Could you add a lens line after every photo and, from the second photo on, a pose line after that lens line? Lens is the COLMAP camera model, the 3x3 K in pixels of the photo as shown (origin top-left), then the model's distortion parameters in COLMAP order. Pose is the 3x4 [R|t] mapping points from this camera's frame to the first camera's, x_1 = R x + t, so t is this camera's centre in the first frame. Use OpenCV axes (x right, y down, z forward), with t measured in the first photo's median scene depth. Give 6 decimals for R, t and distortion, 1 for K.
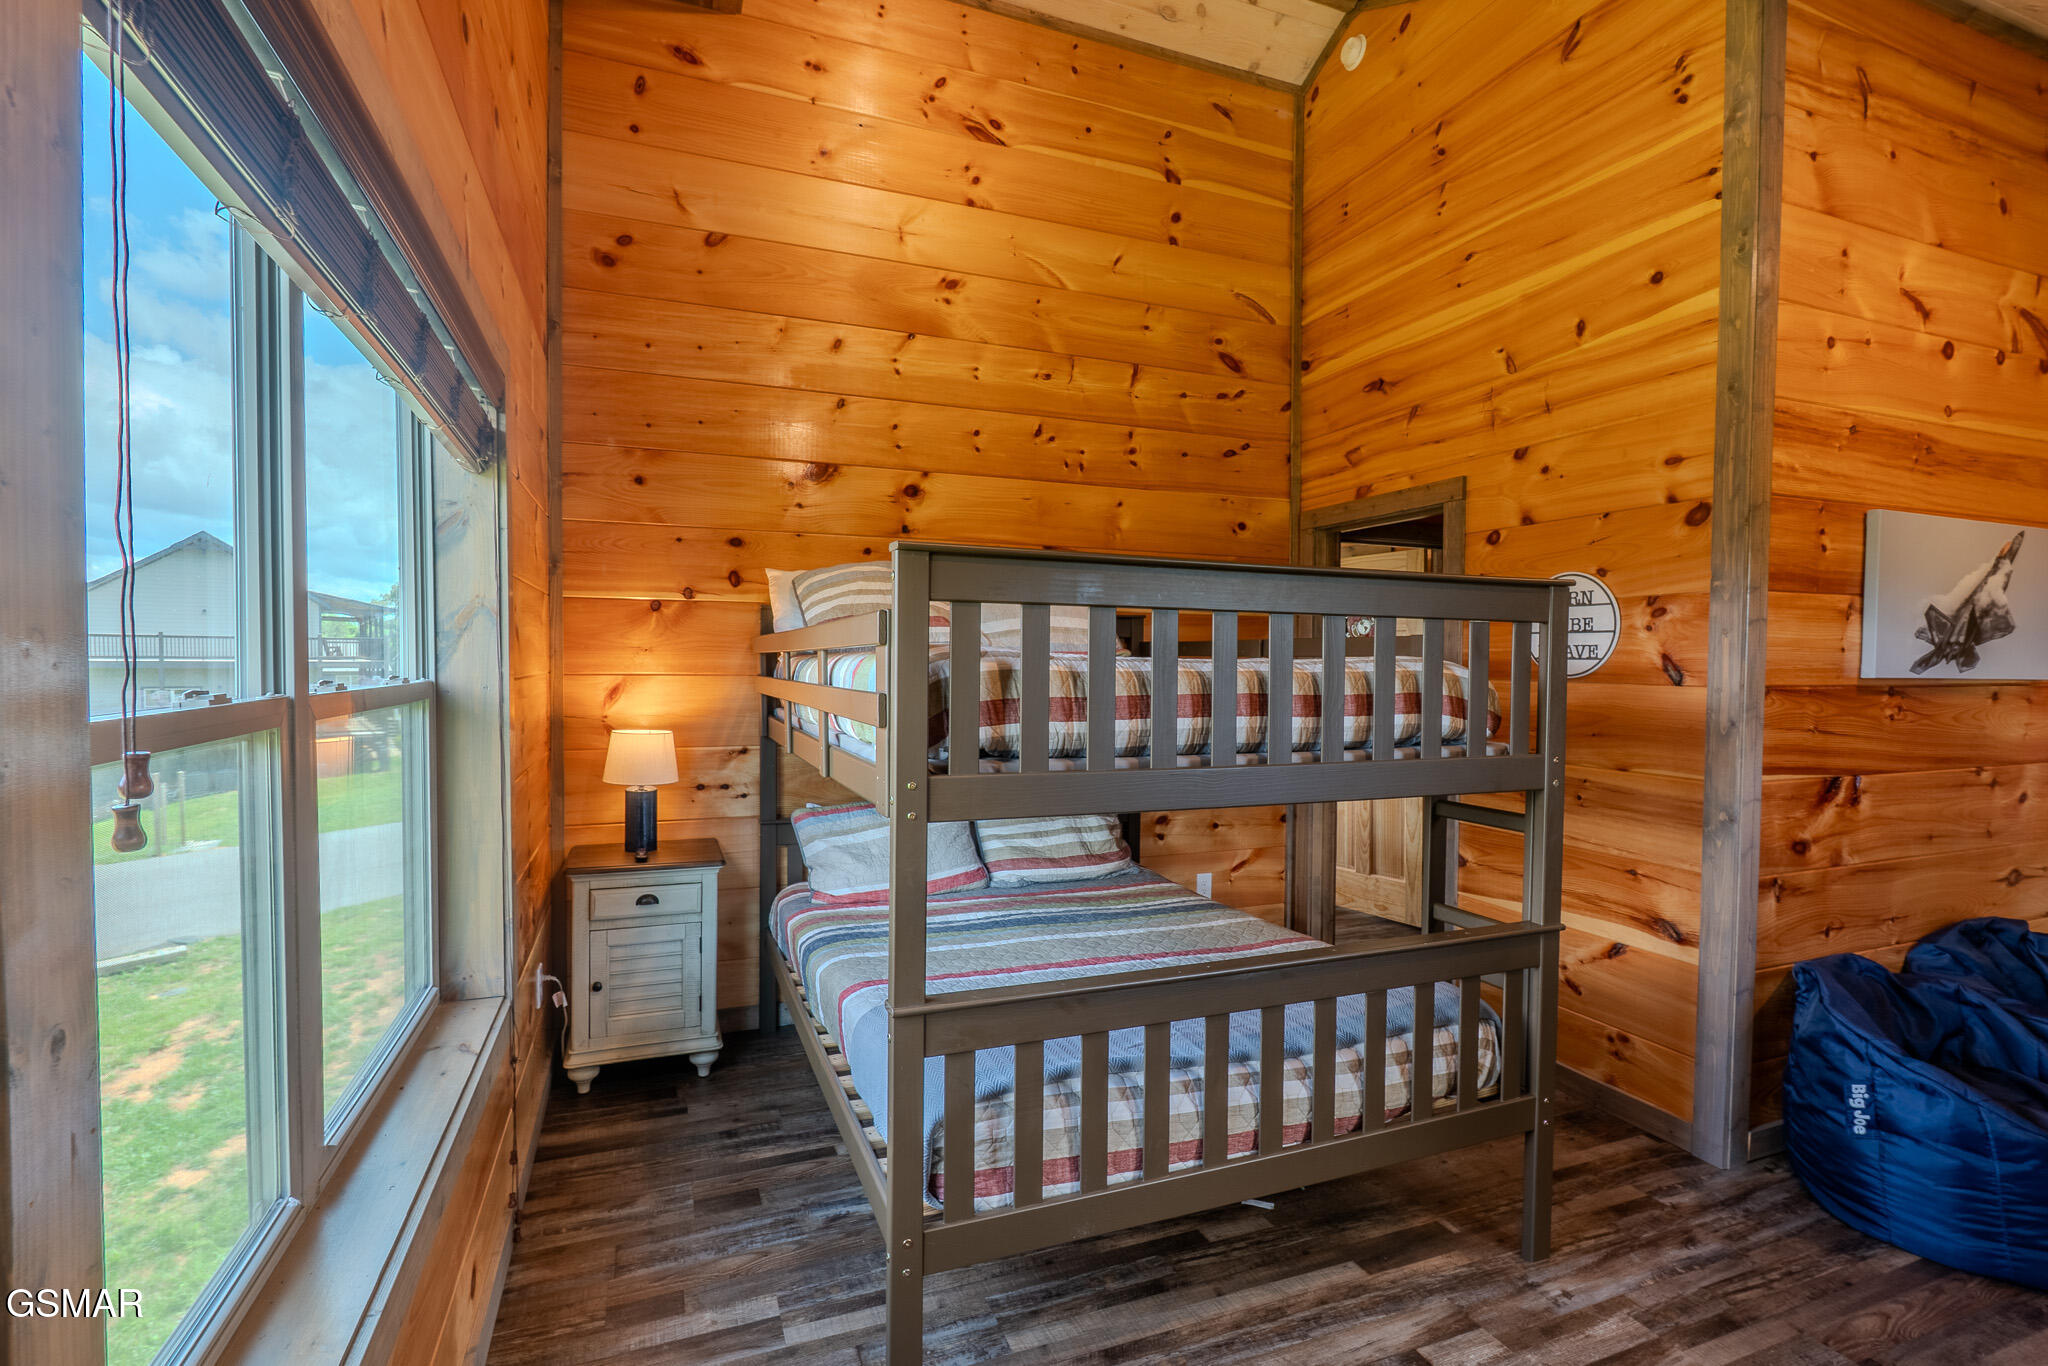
lens RADIAL K [[943.5, 0, 1019.3], [0, 943.5, 686.2], [0, 0, 1]] dist [-0.002943, -0.000469]
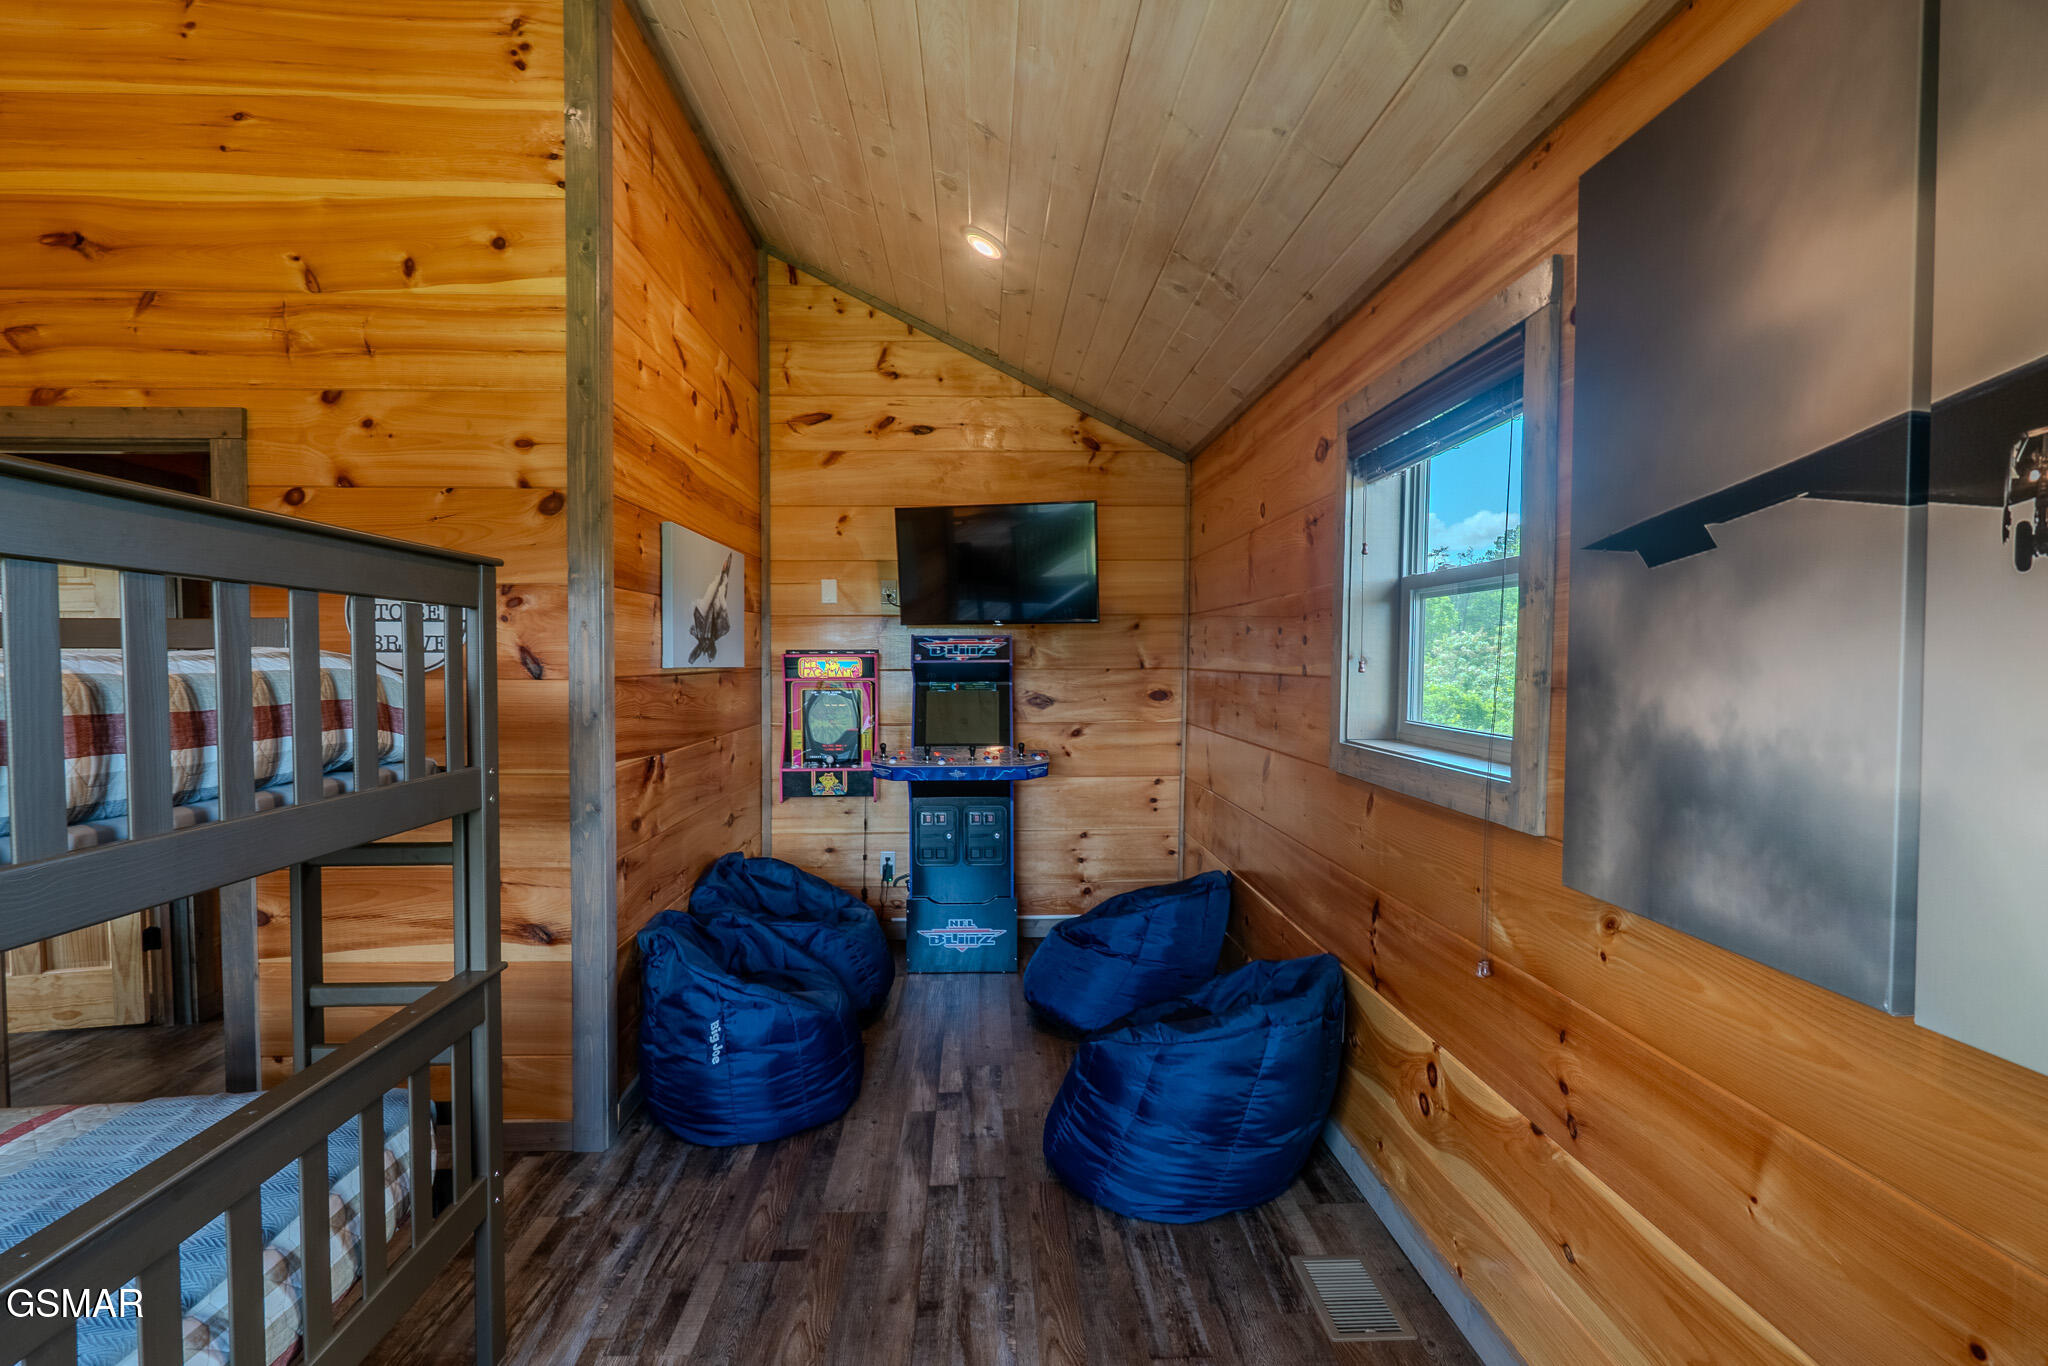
lens RADIAL K [[961.6, 0, 1020.1], [0, 961.6, 686.0], [0, 0, 1]] dist [-0.006591, 0.000226]
pose [[0.328094, -0.033778, 0.944041, -0.066596], [0.027463, 0.999279, 0.026210, -0.005944], [-0.944246, 0.017327, 0.328785, 0.213502]]
